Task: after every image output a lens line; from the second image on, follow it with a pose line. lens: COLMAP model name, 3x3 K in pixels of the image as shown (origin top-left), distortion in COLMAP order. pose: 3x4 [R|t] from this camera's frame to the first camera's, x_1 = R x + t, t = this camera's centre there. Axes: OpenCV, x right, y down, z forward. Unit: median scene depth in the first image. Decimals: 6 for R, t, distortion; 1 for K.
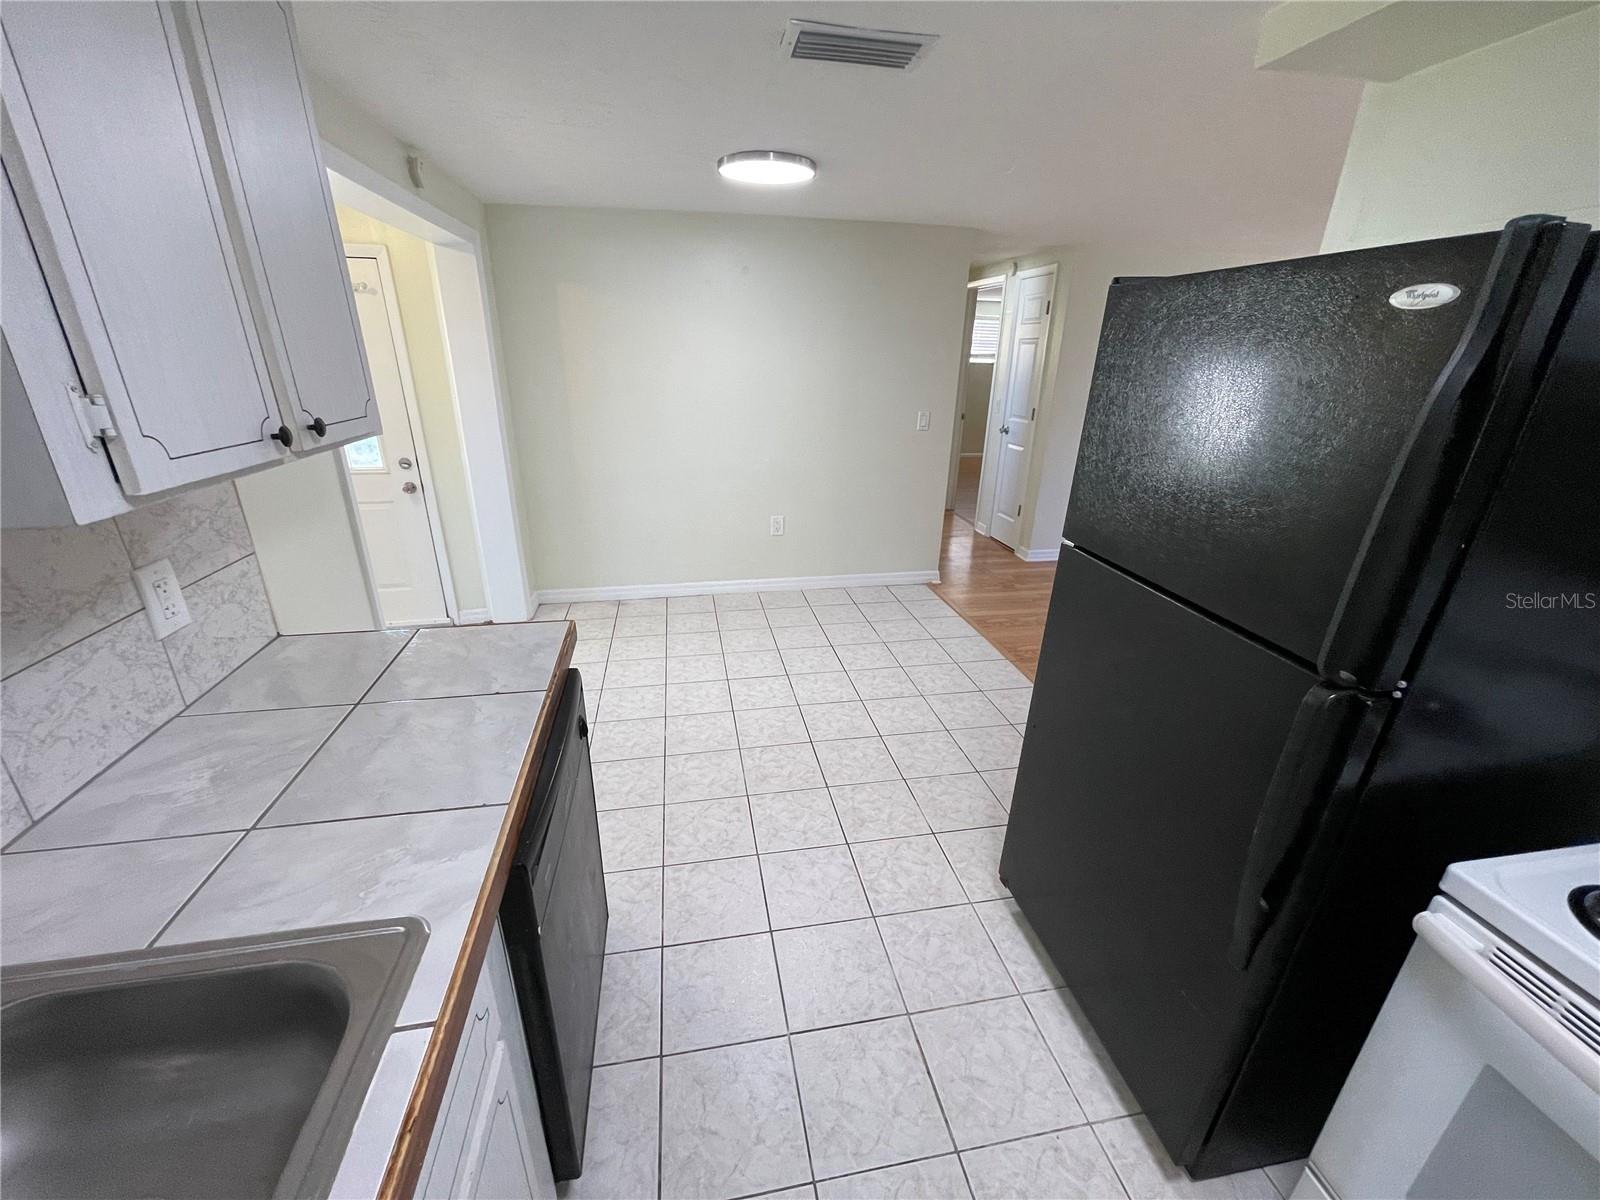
lens RADIAL K [[646.7, 0, 796.3], [0, 646.7, 603.5], [0, 0, 1]] dist [-0.002076, 0.002358]
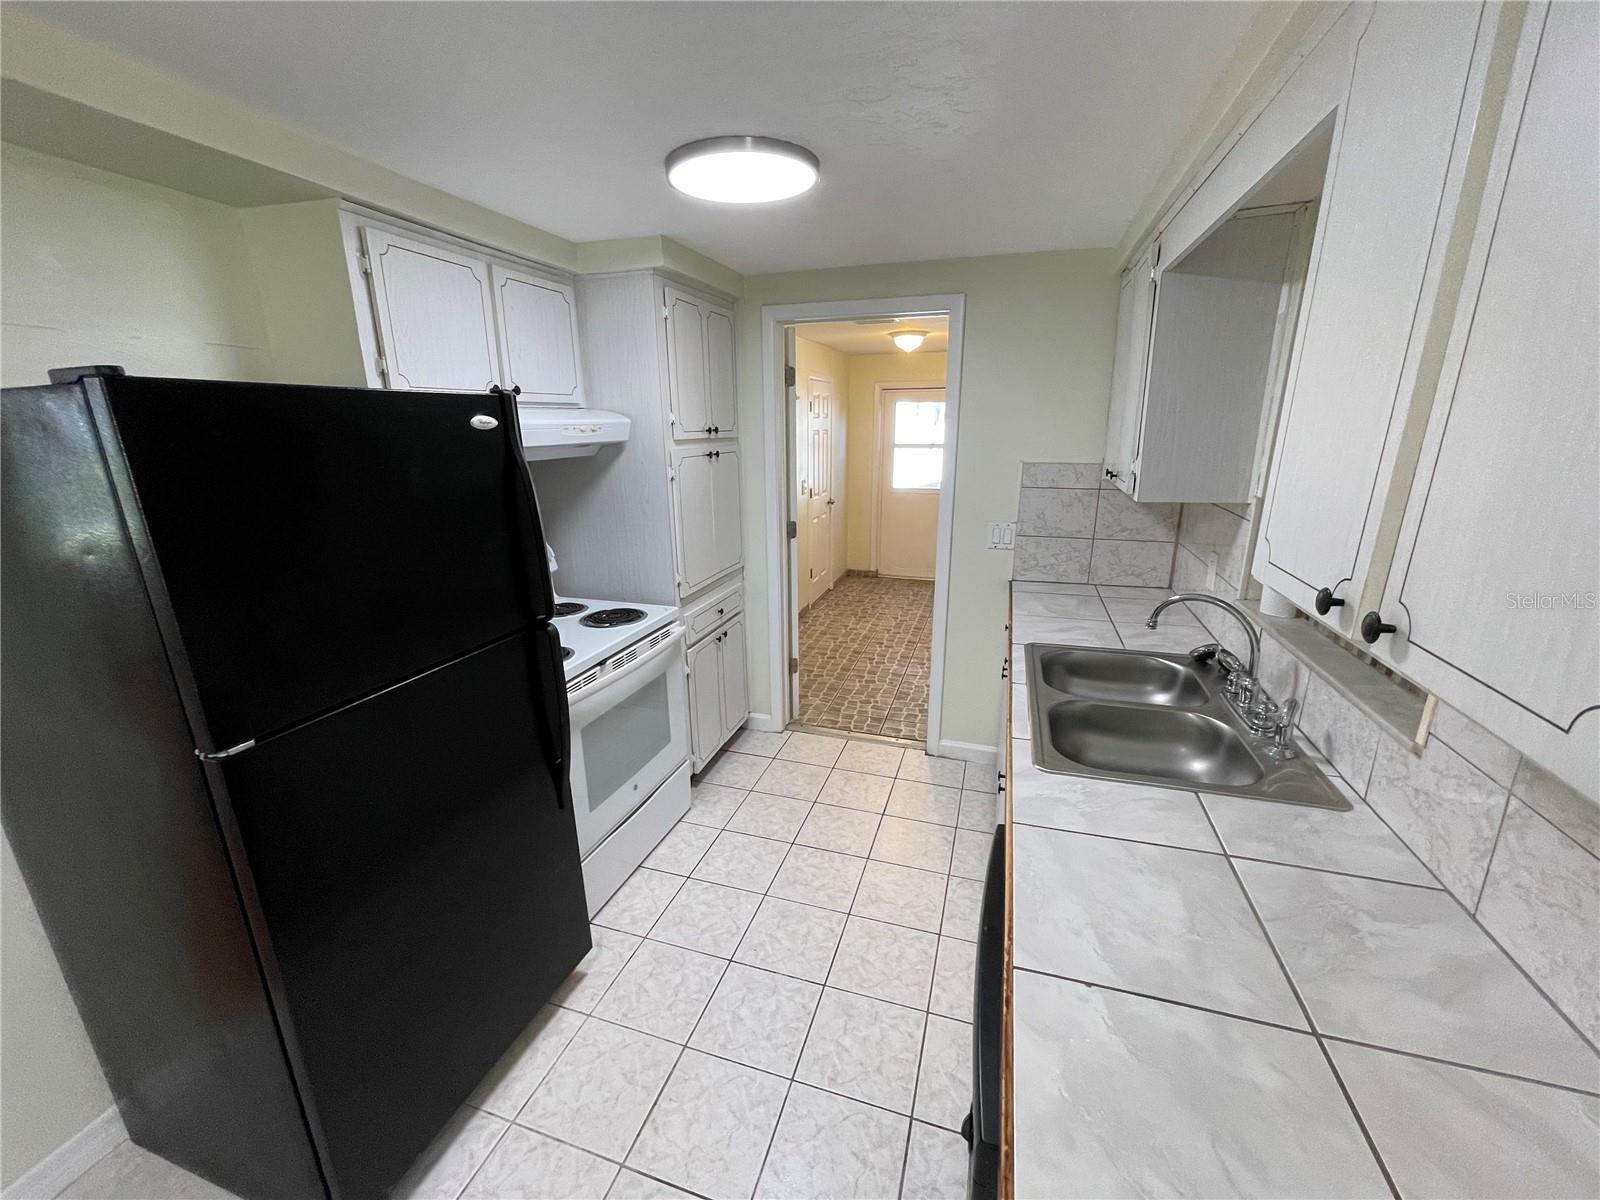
lens RADIAL K [[646.7, 0, 796.3], [0, 646.7, 603.5], [0, 0, 1]] dist [-0.002076, 0.002358]
pose [[-0.877713, -0.137402, 0.459065, -0.435026], [0.173027, 0.802498, 0.571016, -0.586229], [-0.446857, 0.580619, -0.680589, 1.315507]]
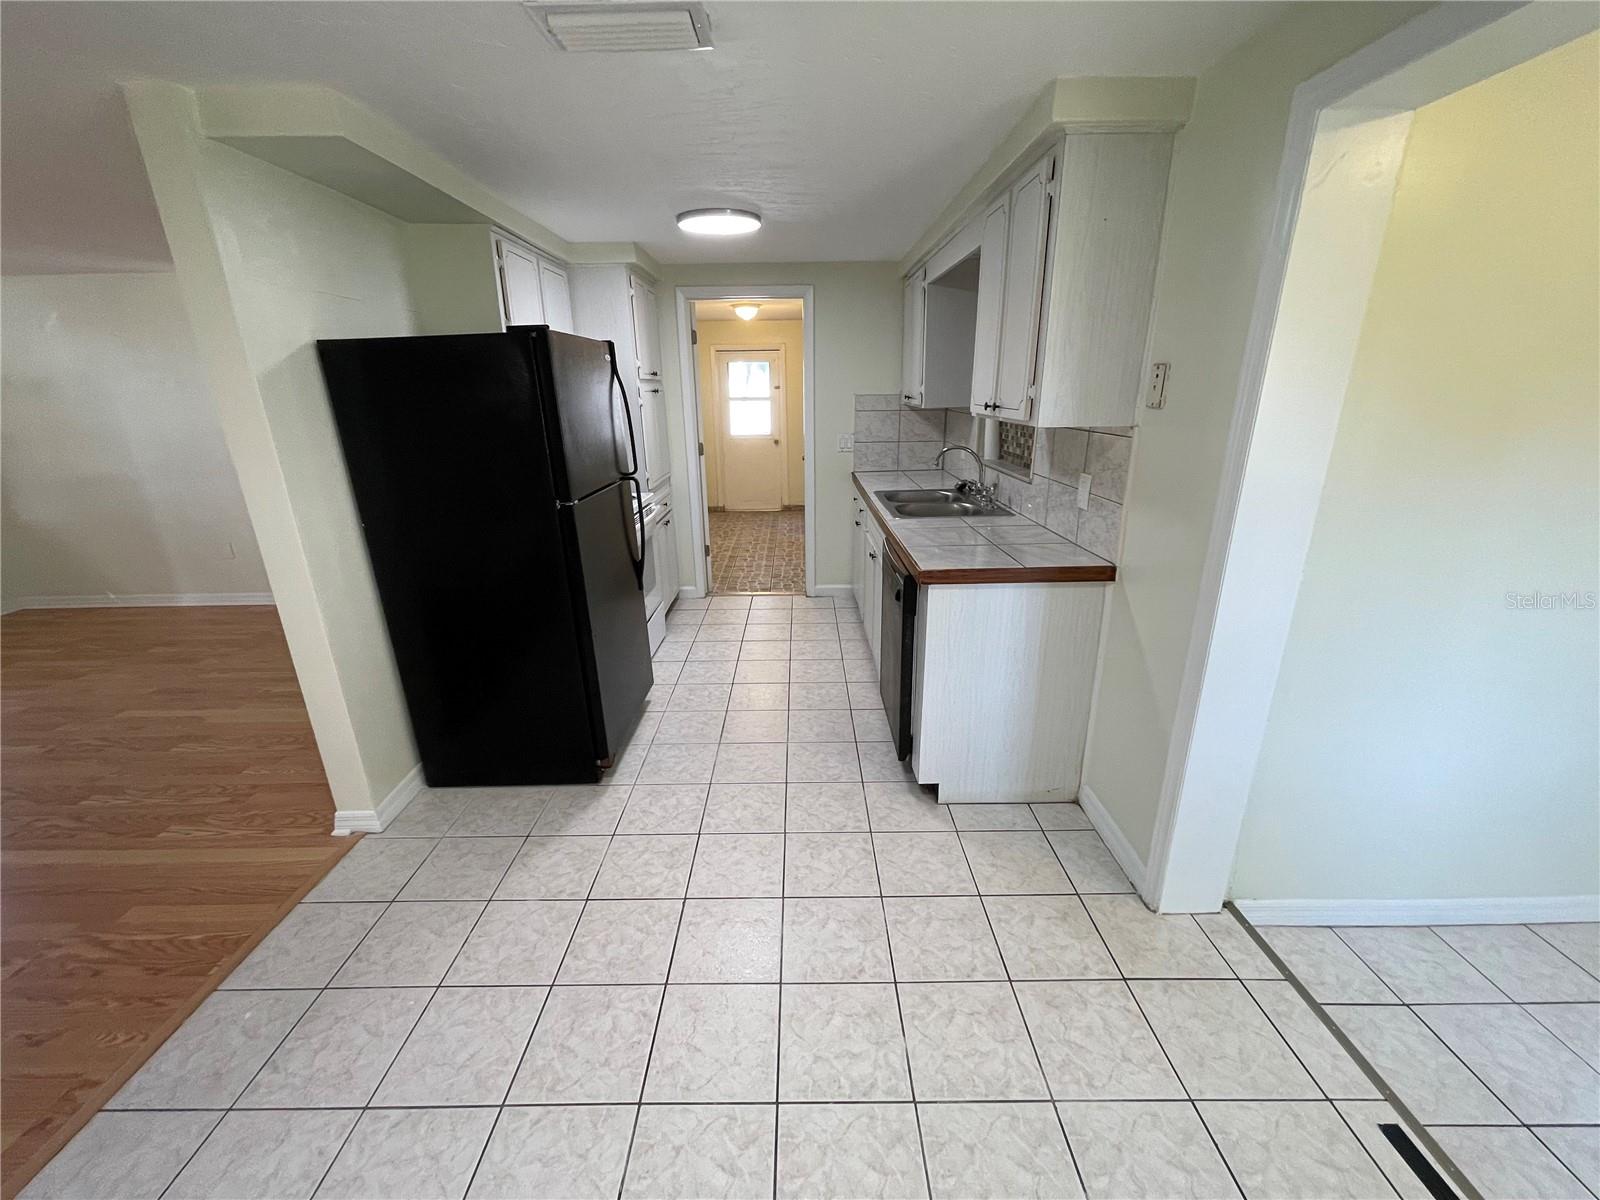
lens RADIAL K [[646.7, 0, 796.3], [0, 646.7, 603.5], [0, 0, 1]] dist [-0.002076, 0.002358]
pose [[-0.982690, -0.057131, 0.176229, -0.405899], [0.071006, 0.762463, 0.643124, -0.975721], [-0.171110, 0.644504, -0.745208, 2.542264]]
